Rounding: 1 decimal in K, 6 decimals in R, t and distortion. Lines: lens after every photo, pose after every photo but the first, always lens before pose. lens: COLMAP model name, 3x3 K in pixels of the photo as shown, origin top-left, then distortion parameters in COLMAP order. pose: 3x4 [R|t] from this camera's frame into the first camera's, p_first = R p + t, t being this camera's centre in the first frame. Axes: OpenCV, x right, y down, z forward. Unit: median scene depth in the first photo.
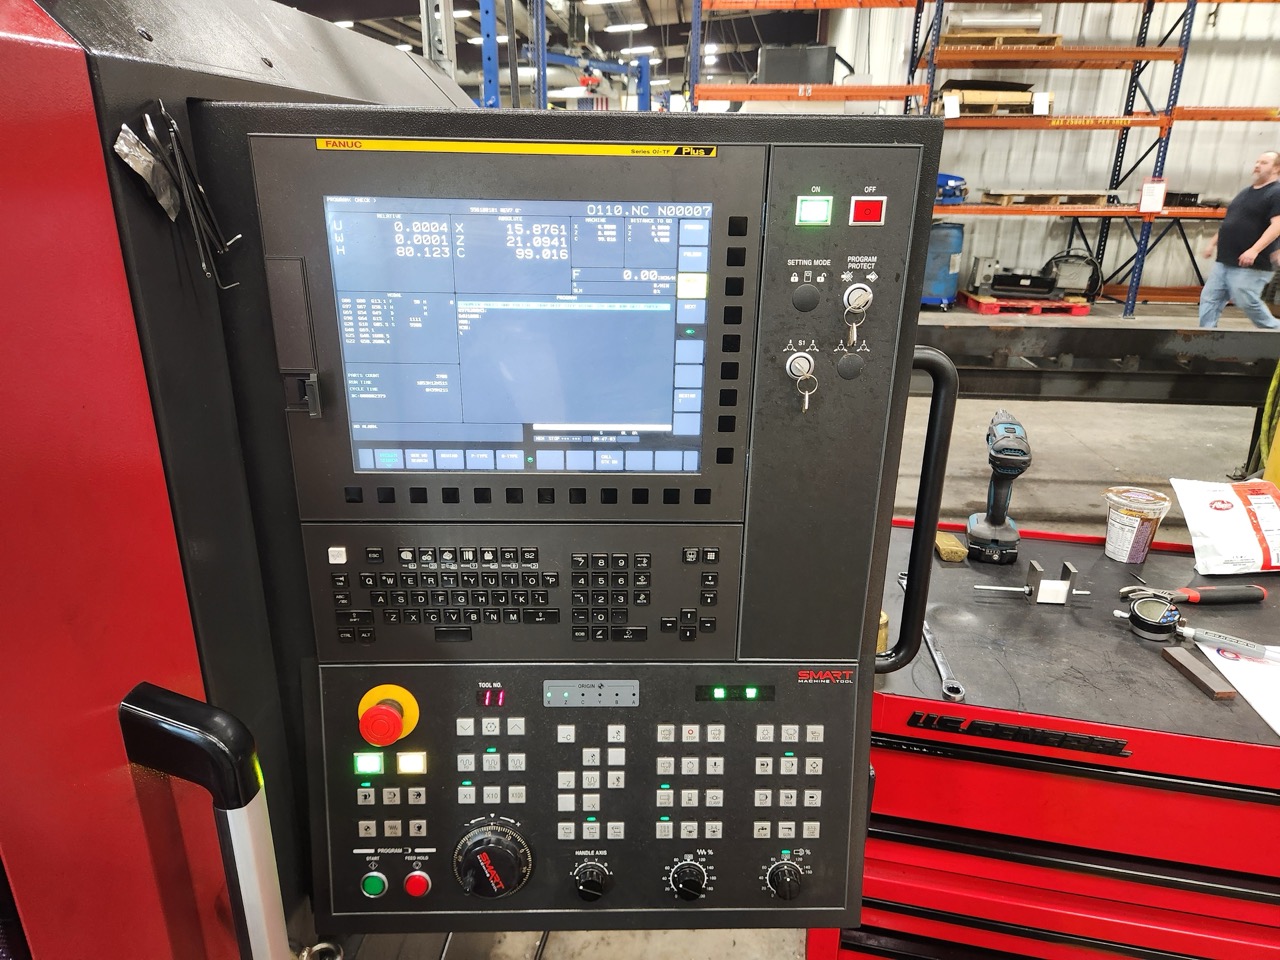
lens RADIAL K [[856.7, 0, 640.0], [0, 856.7, 480.0], [0, 0, 1]] dist [0.084047, -0.064215]
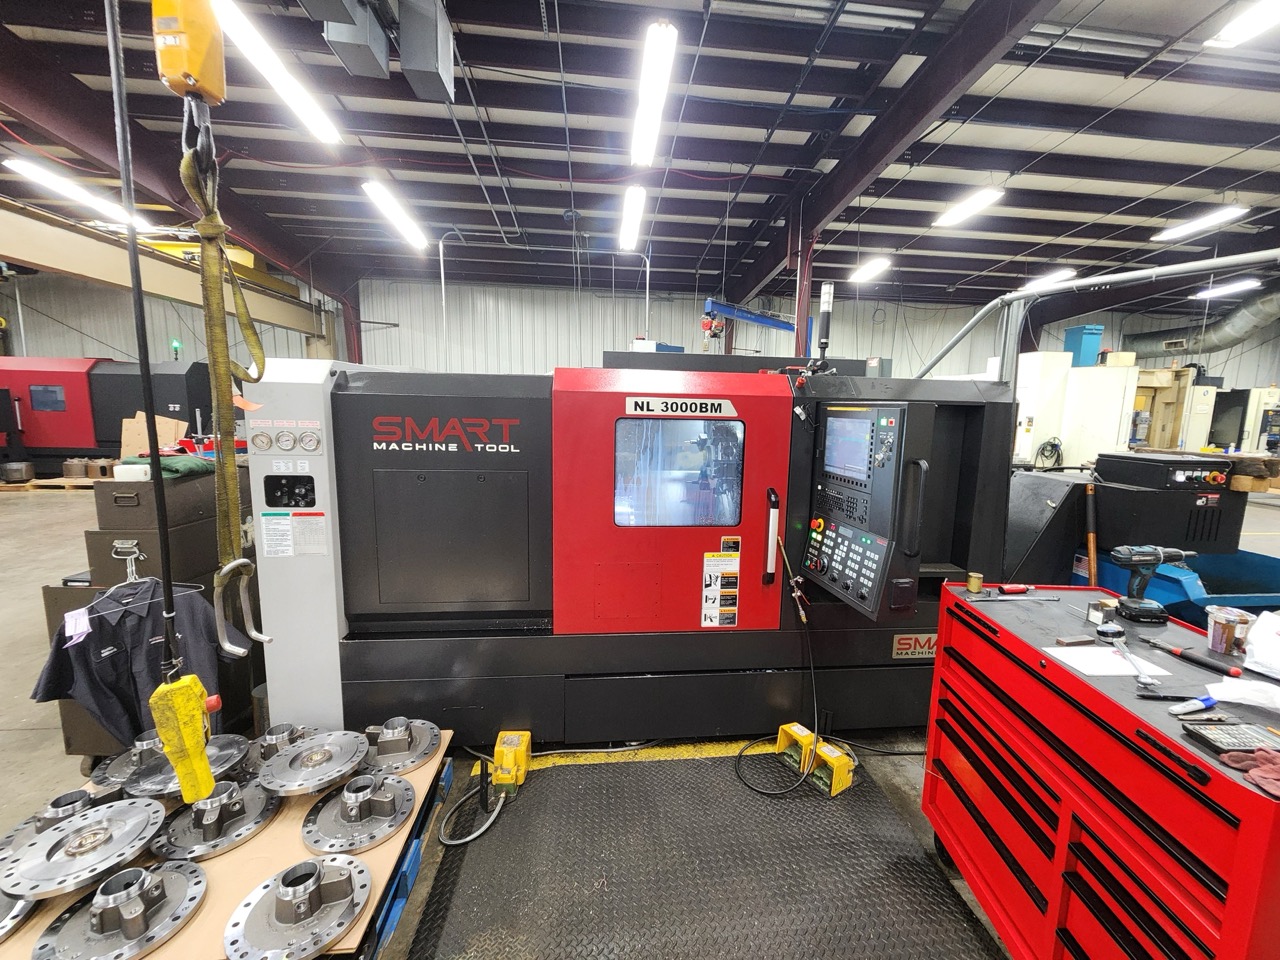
lens RADIAL K [[516.1, 0, 640.0], [0, 516.1, 480.0], [0, 0, 1]] dist [0.000026, 0.000002]
pose [[0.158334, 0.134611, -0.978167, 2.169843], [-0.359357, 0.930579, 0.069893, 0.194371], [0.919670, 0.340445, 0.195716, -0.482995]]
